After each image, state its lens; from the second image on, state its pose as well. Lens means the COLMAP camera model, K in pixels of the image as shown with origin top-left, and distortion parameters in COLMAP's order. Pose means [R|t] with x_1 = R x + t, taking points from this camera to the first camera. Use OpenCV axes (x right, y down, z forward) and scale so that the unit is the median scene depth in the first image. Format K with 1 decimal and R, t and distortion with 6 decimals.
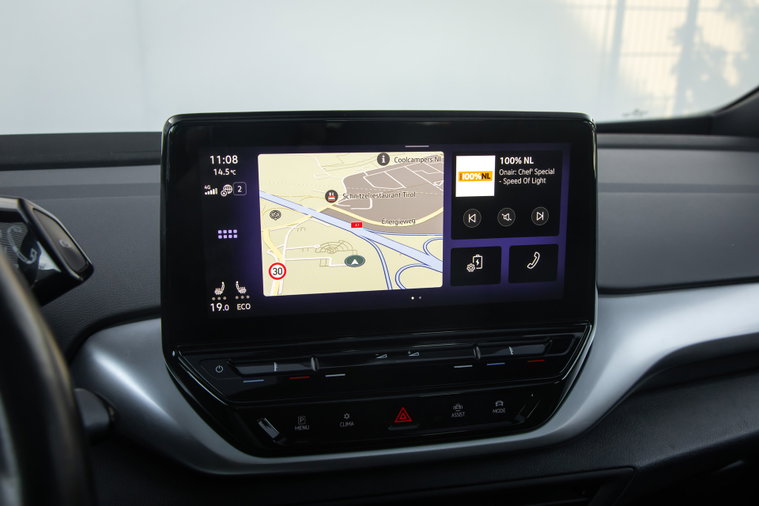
lens RADIAL K [[681.8, 0, 384.2], [0, 681.8, 256.3], [0, 0, 1]] dist [-0.036272, 0.027165]
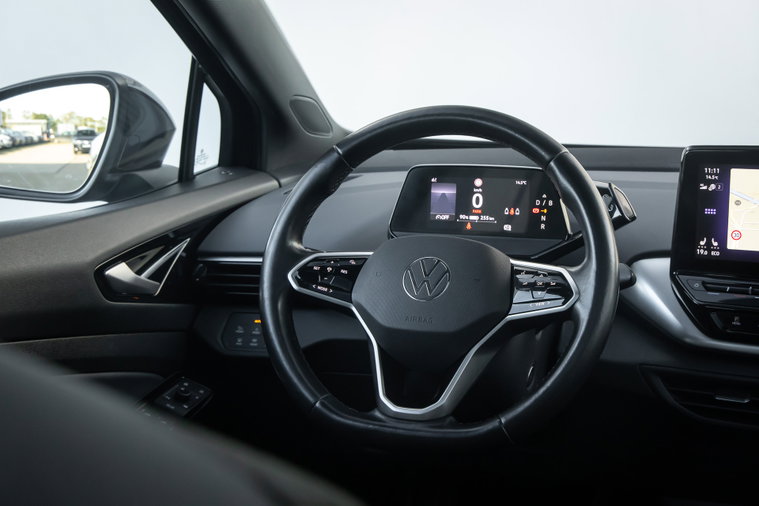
lens RADIAL K [[1144.1, 0, 377.3], [0, 1144.1, 253.6], [0, 0, 1]] dist [-0.010717, 0.000000]
pose [[0.774263, 0.092756, -0.626029, 0.950697], [-0.134601, 0.990704, -0.019683, 0.245614], [0.618384, 0.099504, 0.779551, -1.815968]]
